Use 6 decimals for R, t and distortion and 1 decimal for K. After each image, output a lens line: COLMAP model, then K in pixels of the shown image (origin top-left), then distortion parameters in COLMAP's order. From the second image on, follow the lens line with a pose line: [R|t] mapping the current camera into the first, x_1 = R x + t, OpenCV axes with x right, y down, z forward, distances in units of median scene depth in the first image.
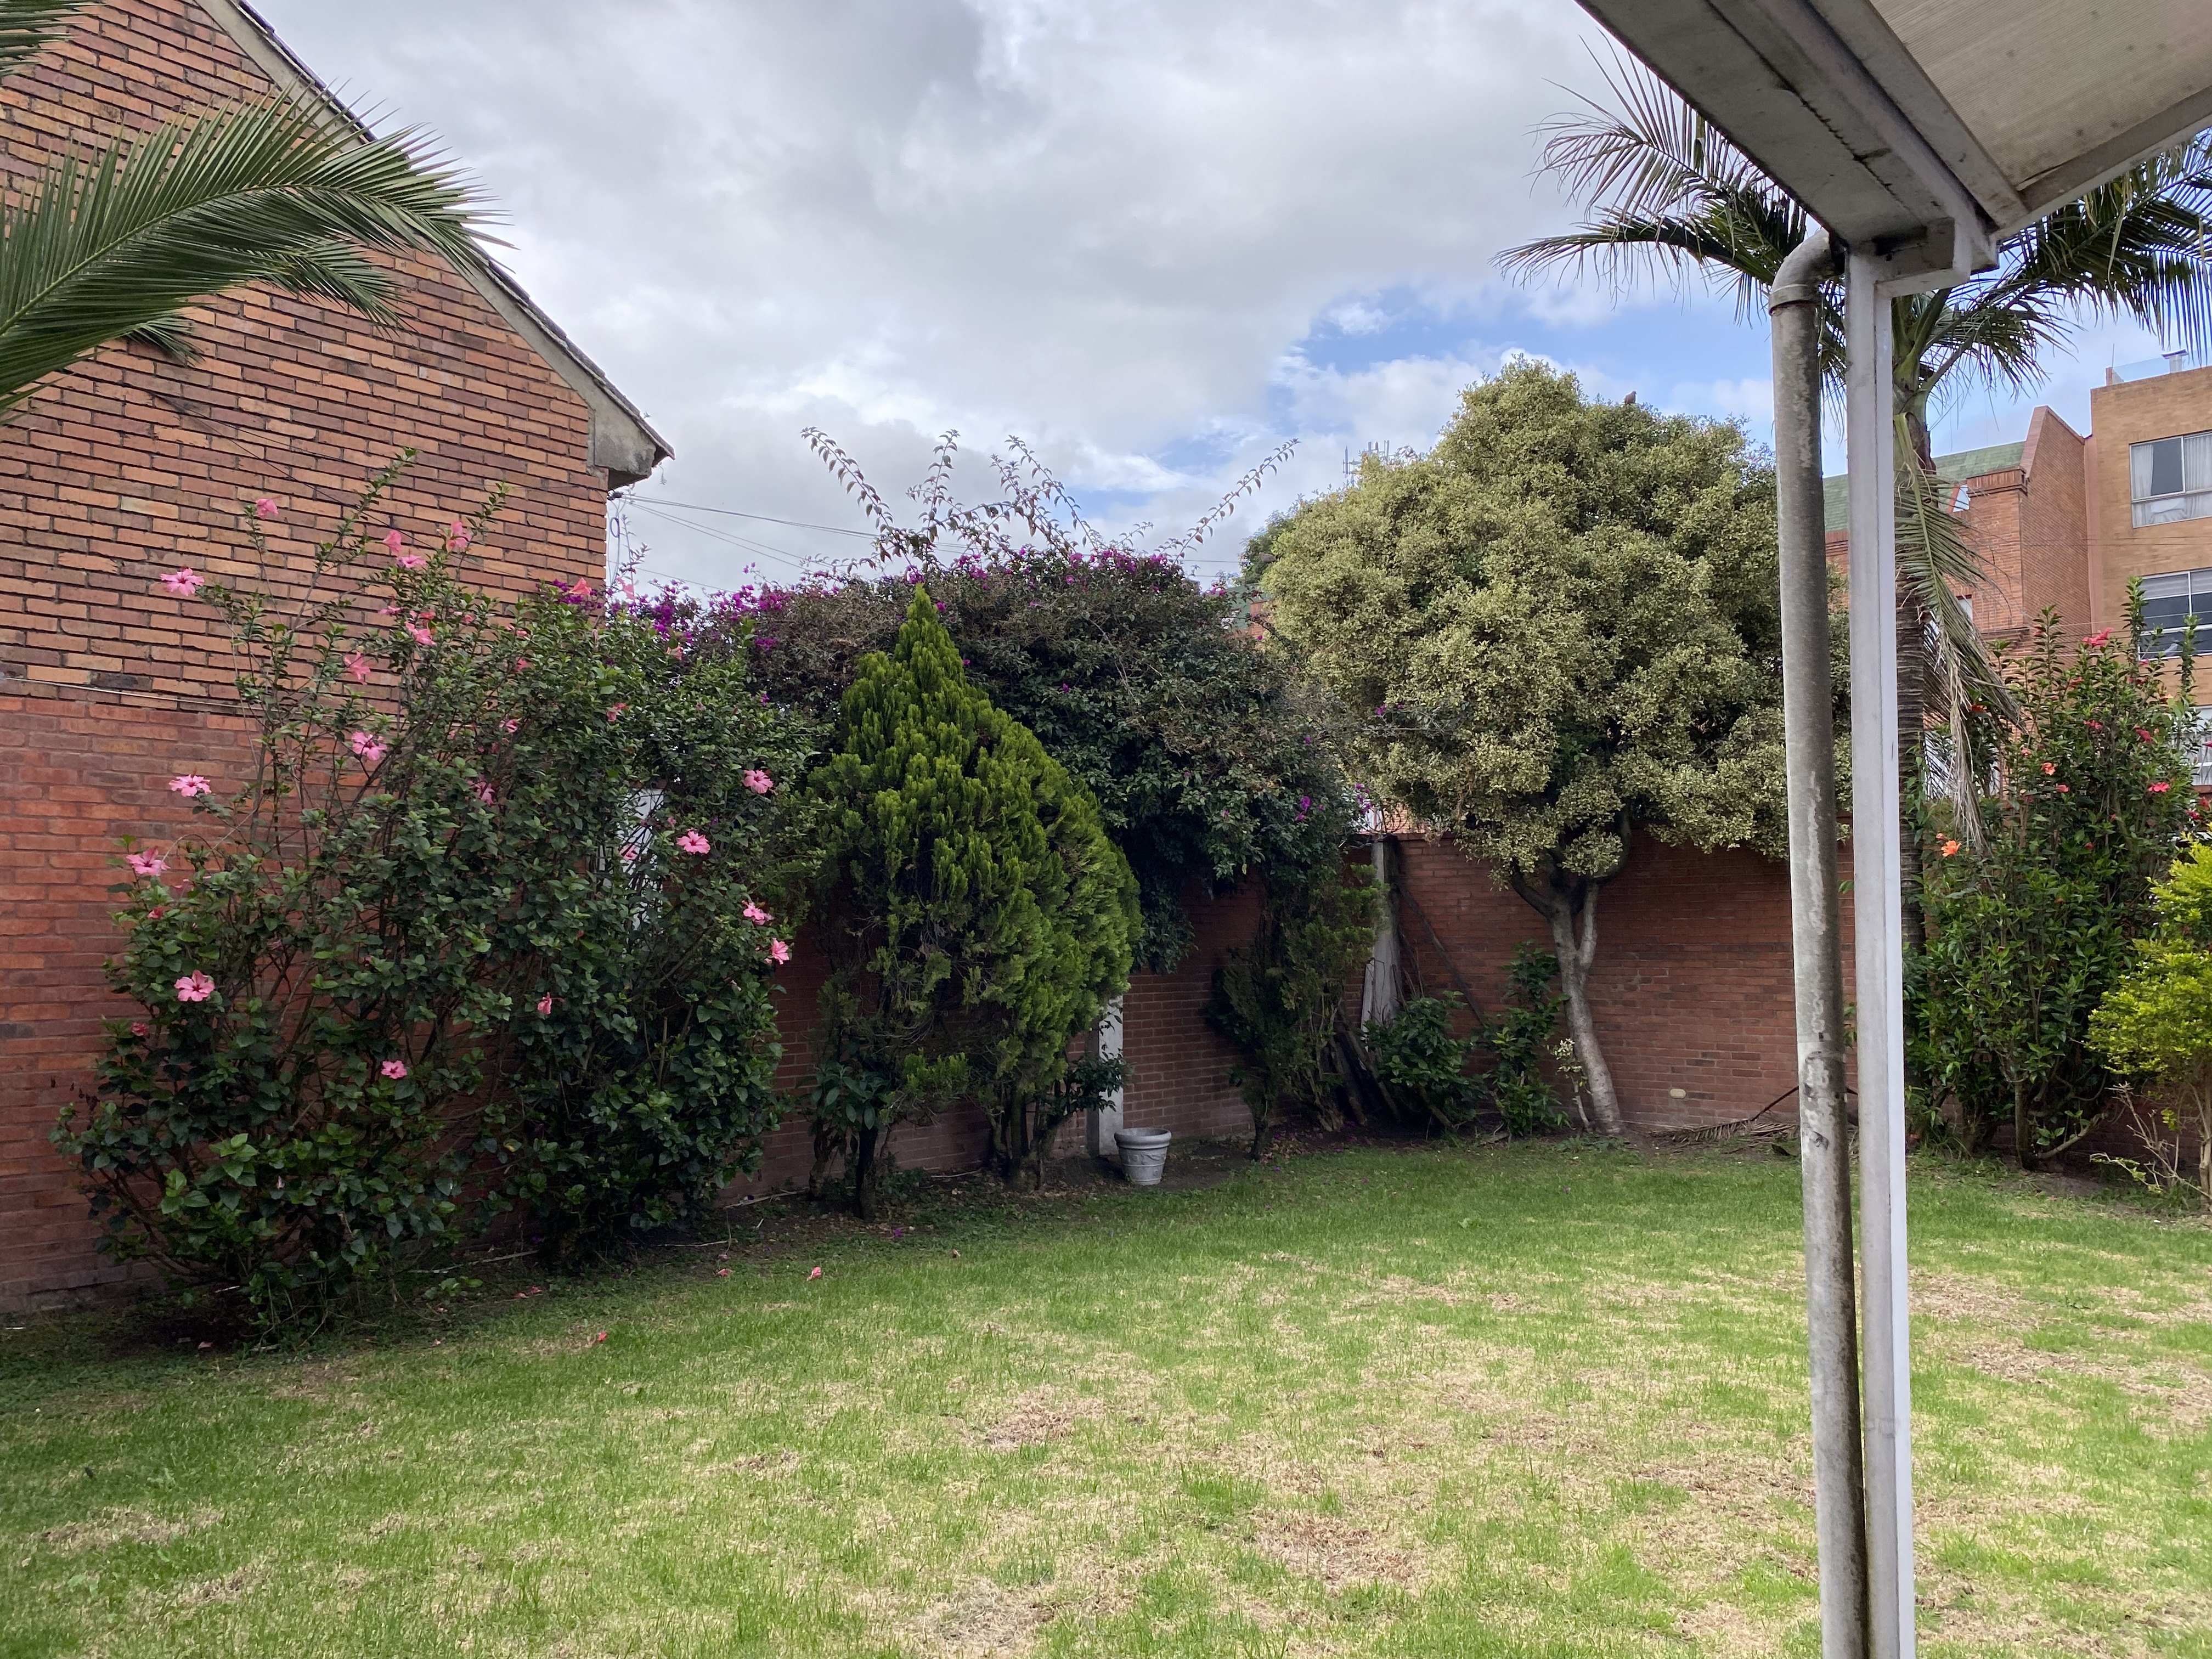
lens RADIAL K [[1692.1, 0, 1106.0], [0, 1692.1, 829.3], [0, 0, 1]] dist [0.021377, -0.012901]
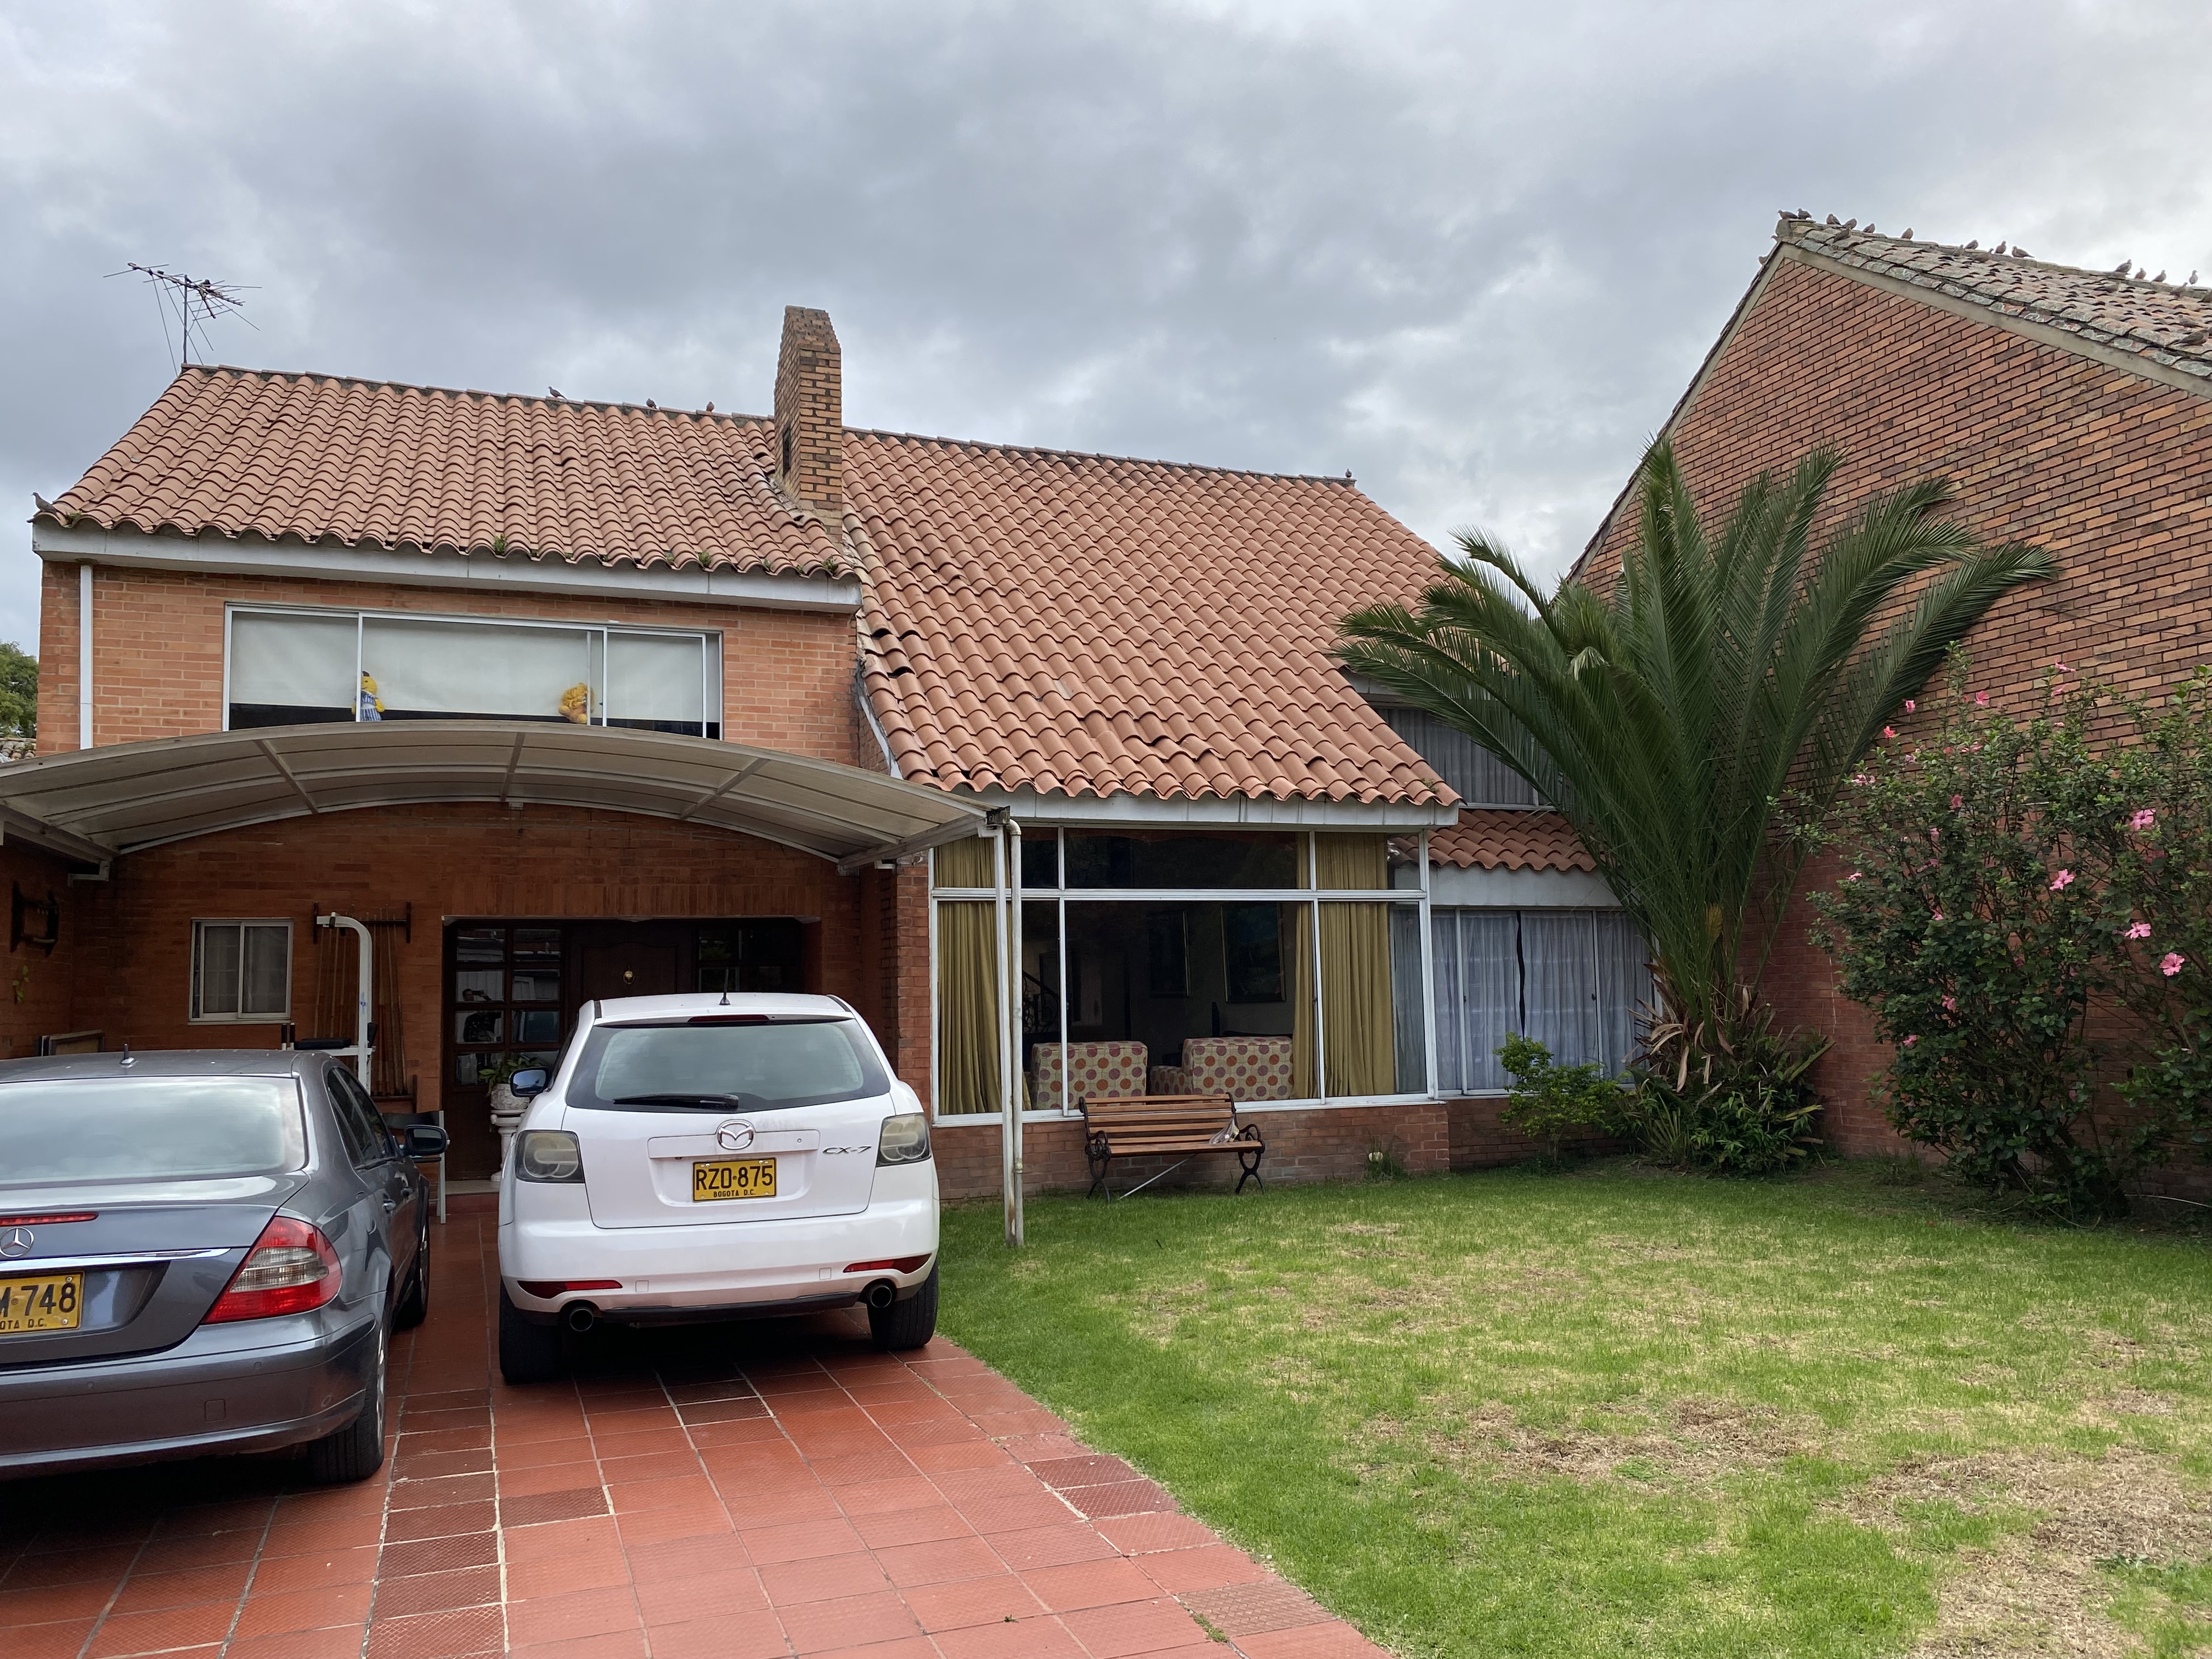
lens RADIAL K [[1692.1, 0, 1106.8], [0, 1692.1, 832.6], [0, 0, 1]] dist [0.021377, -0.012901]
pose [[-0.469499, -0.070576, -0.880108, 1.141437], [0.078457, 0.989522, -0.121204, 0.066244], [0.879440, -0.125956, -0.459042, 0.886244]]
